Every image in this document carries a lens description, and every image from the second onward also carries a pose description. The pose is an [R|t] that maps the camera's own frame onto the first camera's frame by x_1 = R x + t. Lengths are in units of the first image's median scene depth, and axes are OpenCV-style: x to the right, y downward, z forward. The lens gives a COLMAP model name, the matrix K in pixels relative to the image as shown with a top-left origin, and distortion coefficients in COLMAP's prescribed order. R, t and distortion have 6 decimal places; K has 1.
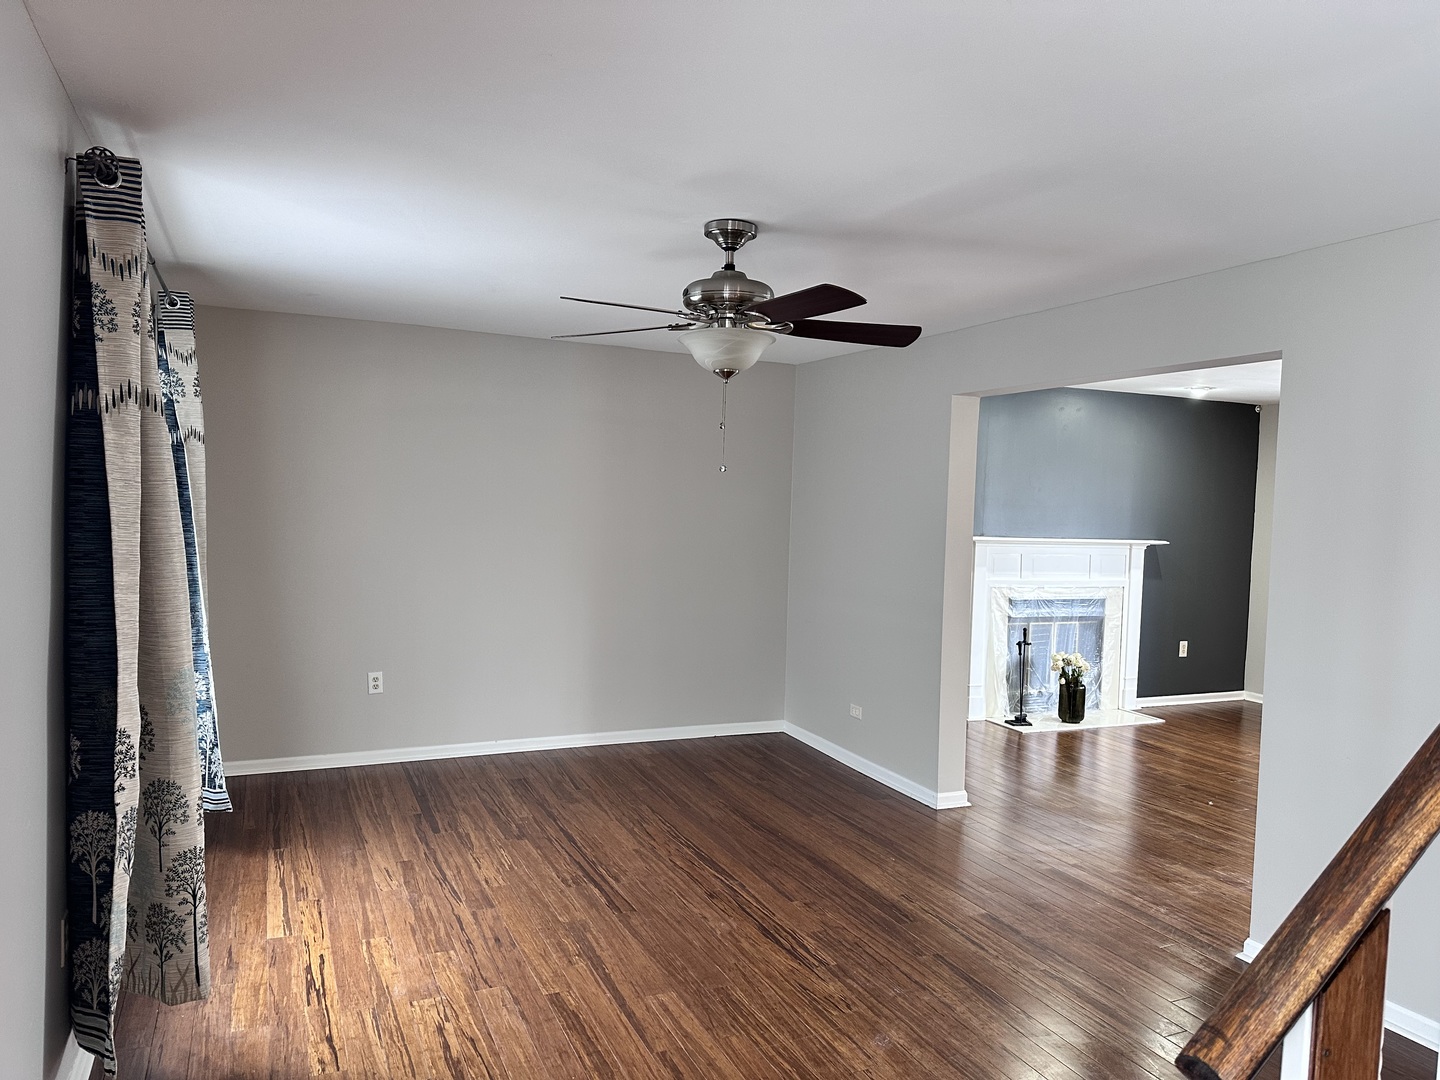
lens RADIAL K [[1000.0, 0, 720.0], [0, 1000.0, 540.0], [0, 0, 1]] dist [0.000824, -0.000574]
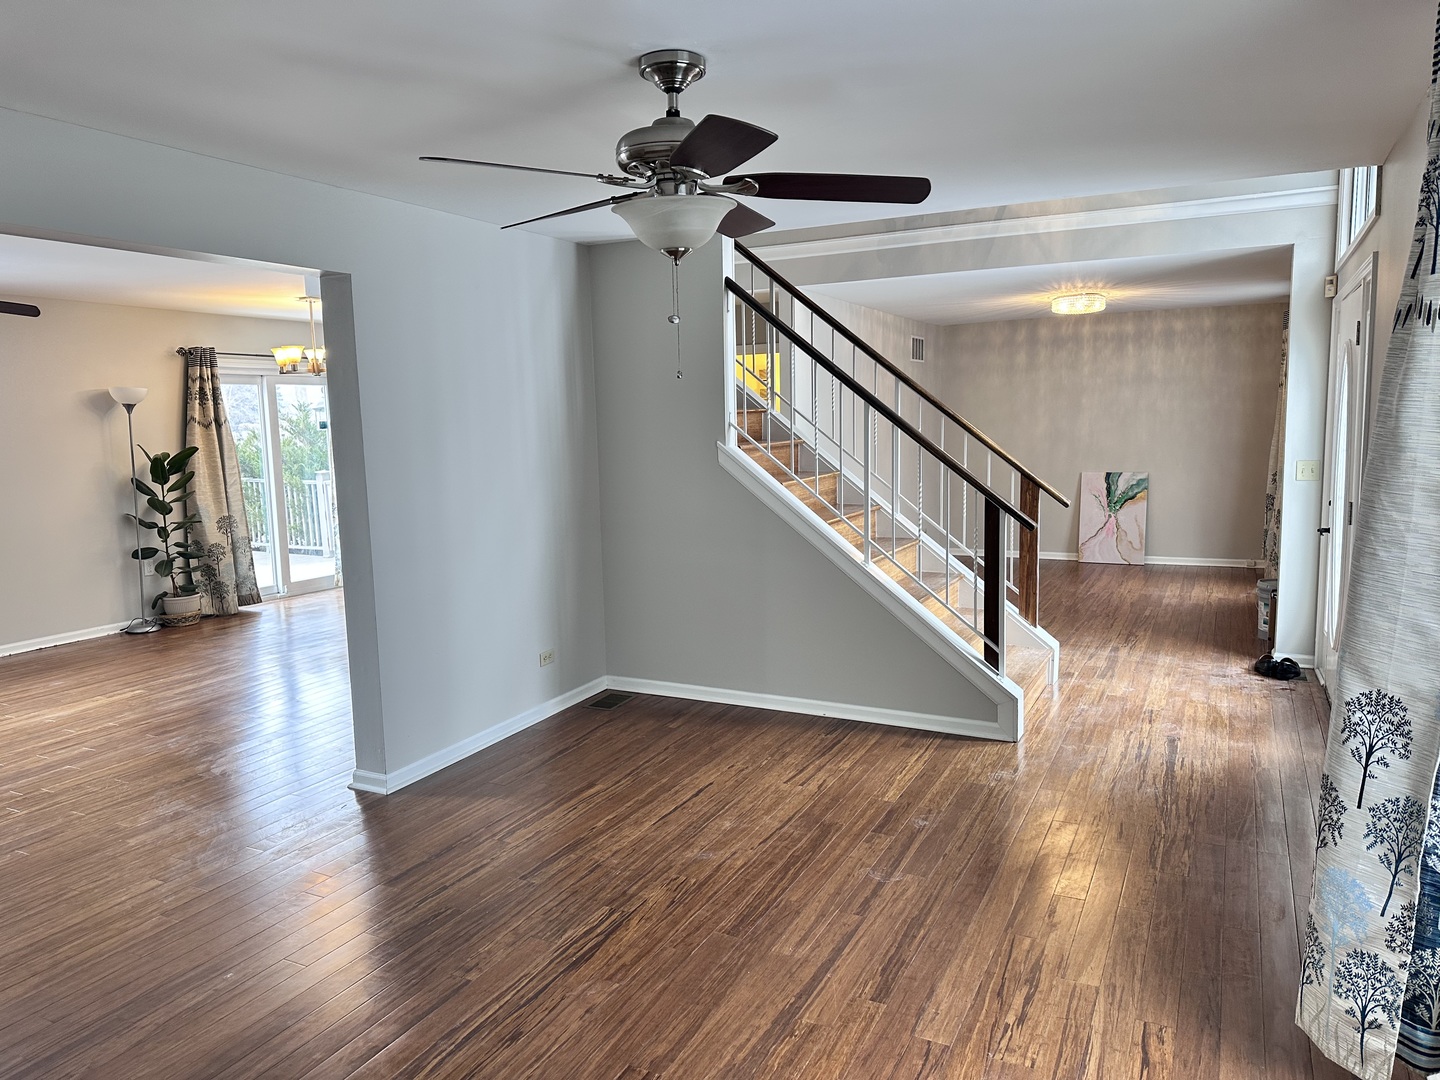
lens RADIAL K [[1000.0, 0, 720.0], [0, 1000.0, 540.0], [0, 0, 1]] dist [0.000824, -0.000574]
pose [[-0.618785, -0.122623, 0.775931, -0.724588], [0.038236, 0.981870, 0.185660, -0.095987], [-0.784630, 0.144552, -0.602877, 1.627670]]
